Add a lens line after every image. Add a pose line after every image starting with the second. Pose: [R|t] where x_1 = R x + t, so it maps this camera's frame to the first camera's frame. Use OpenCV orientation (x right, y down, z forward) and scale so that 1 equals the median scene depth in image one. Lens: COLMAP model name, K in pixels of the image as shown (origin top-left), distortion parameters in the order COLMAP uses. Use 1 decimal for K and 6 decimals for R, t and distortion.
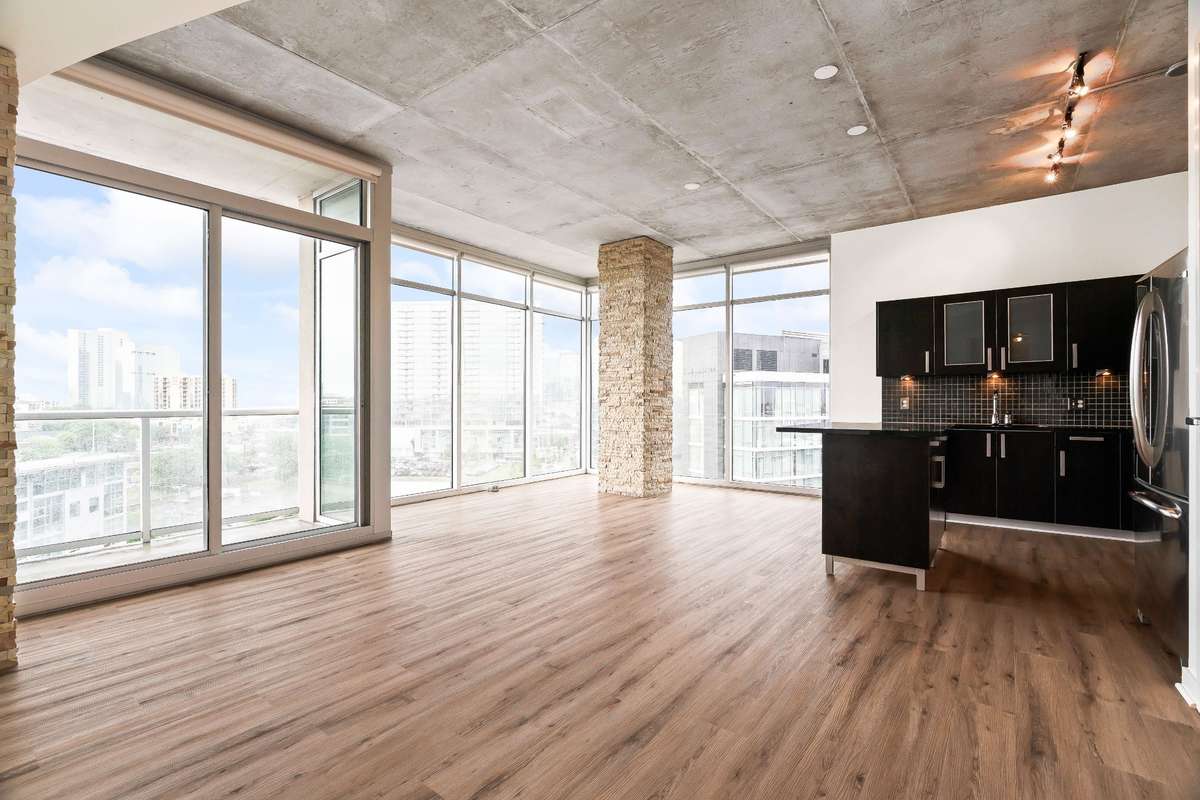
lens RADIAL K [[538.7, 0, 602.6], [0, 538.7, 404.9], [0, 0, 1]] dist [-0.010967, 0.005973]
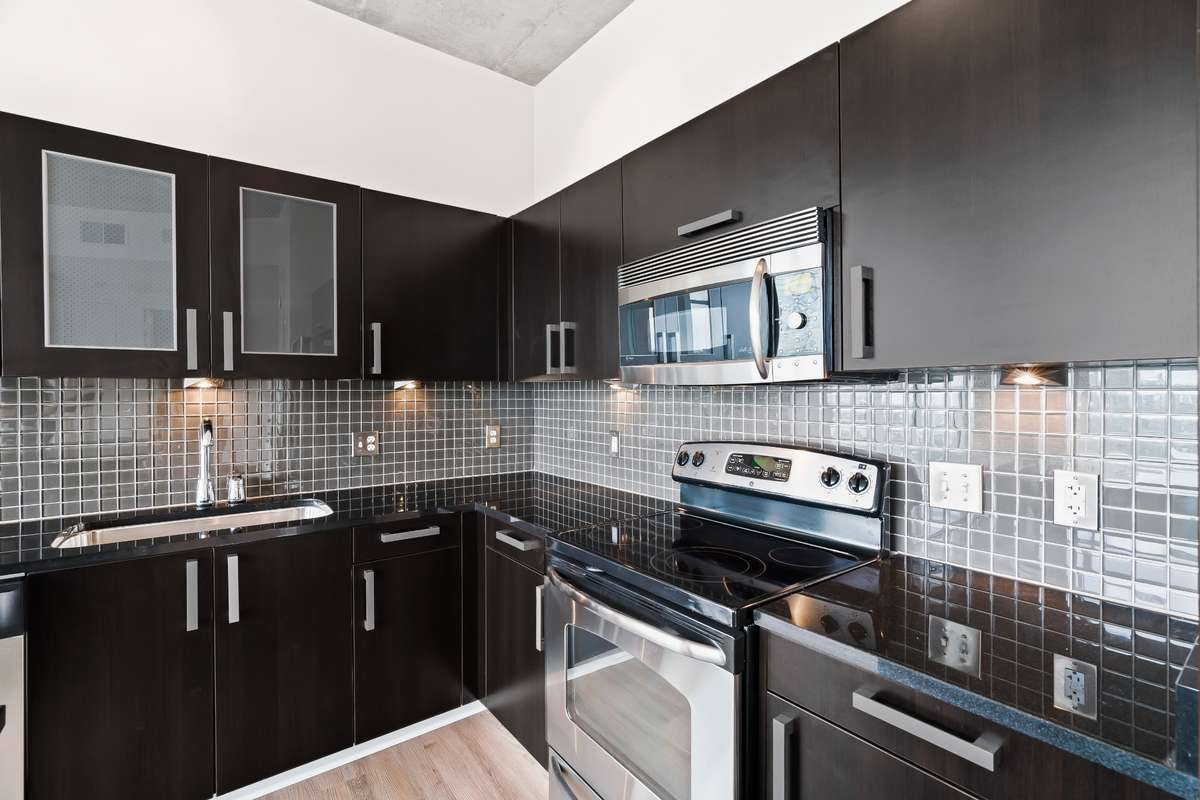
lens RADIAL K [[538.7, 0, 597.8], [0, 538.7, 392.2], [0, 0, 1]] dist [-0.010967, 0.005973]
pose [[0.279685, -0.000228, 0.960092, 0.425986], [0.000780, 1.000000, 0.000010, -0.046587], [-0.960091, 0.000747, 0.279686, 0.601474]]
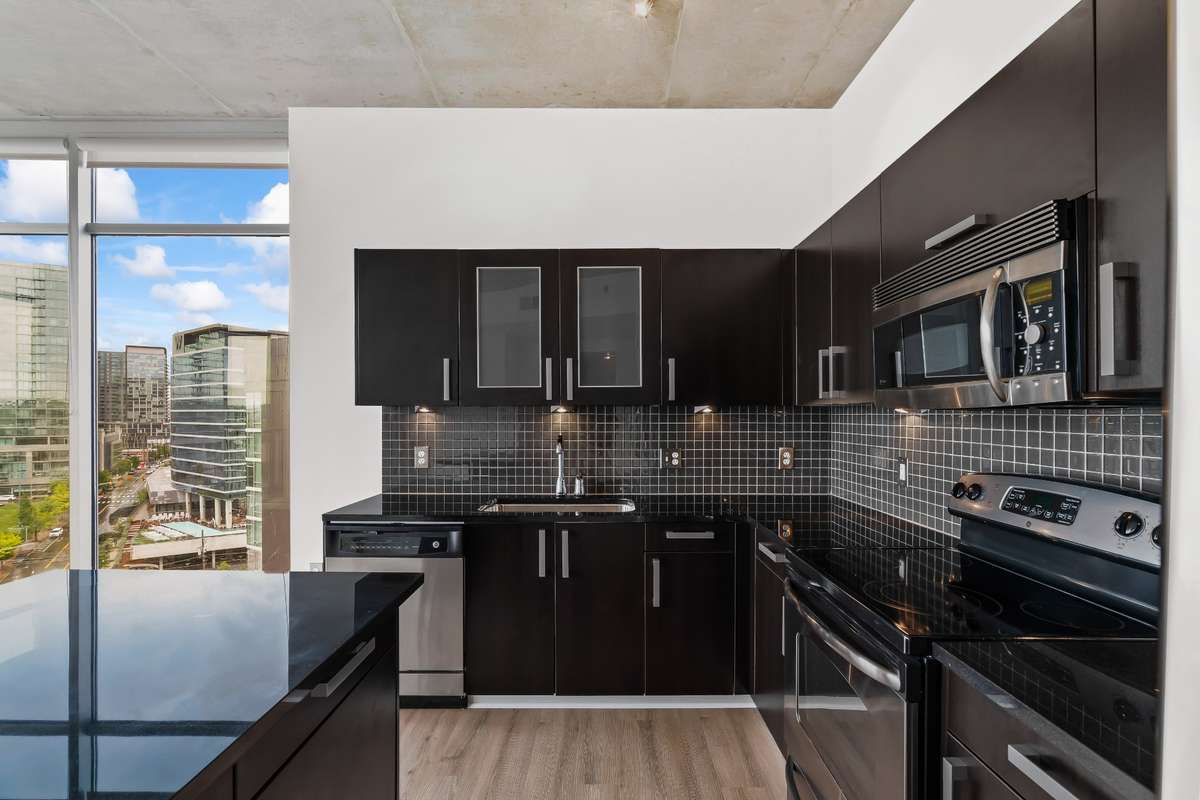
lens RADIAL K [[538.7, 0, 609.8], [0, 538.7, 415.9], [0, 0, 1]] dist [-0.010967, 0.005973]
pose [[0.794126, 0.000612, 0.607752, 0.425108], [-0.001343, 0.999999, 0.000747, -0.046882], [-0.607751, -0.001409, 0.794126, 0.516797]]
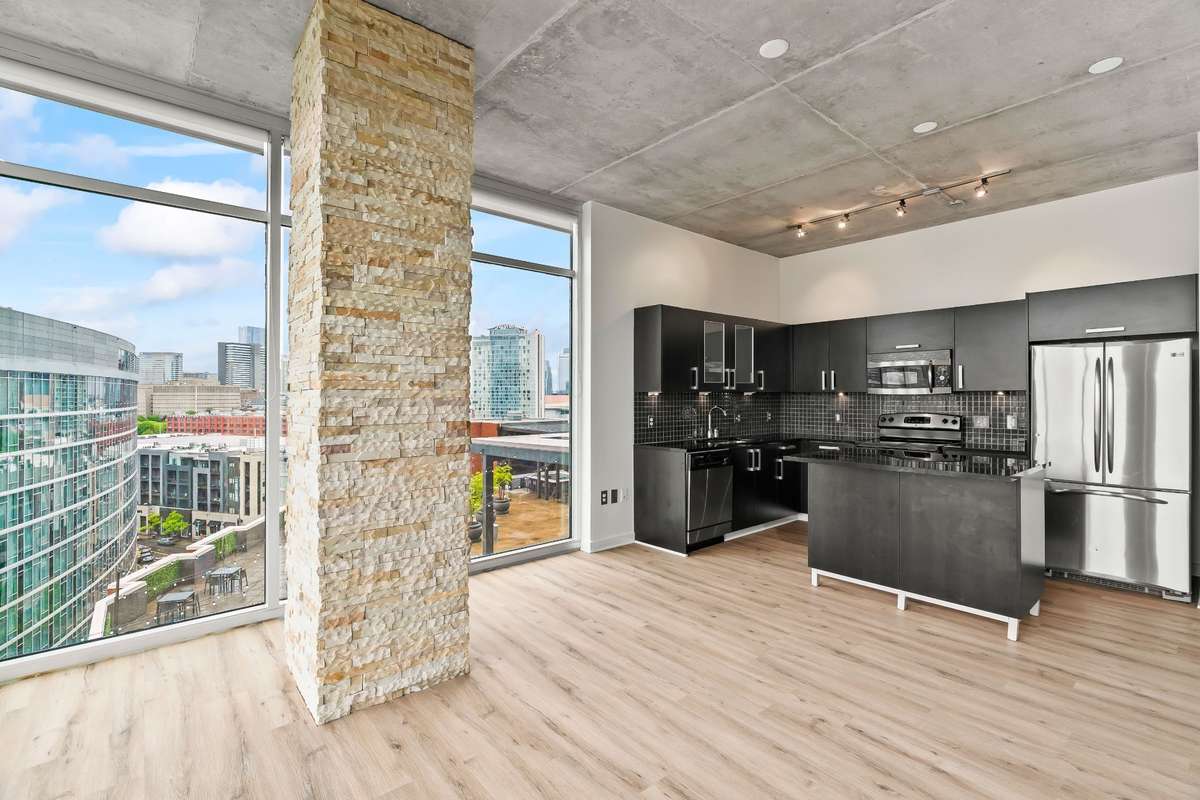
lens RADIAL K [[538.7, 0, 604.3], [0, 538.7, 391.8], [0, 0, 1]] dist [-0.010967, 0.005973]
pose [[0.225787, 0.006195, 0.974157, -0.362447], [0.001652, 0.999976, -0.006742, -0.049932], [-0.974175, 0.003131, 0.225771, 0.947680]]
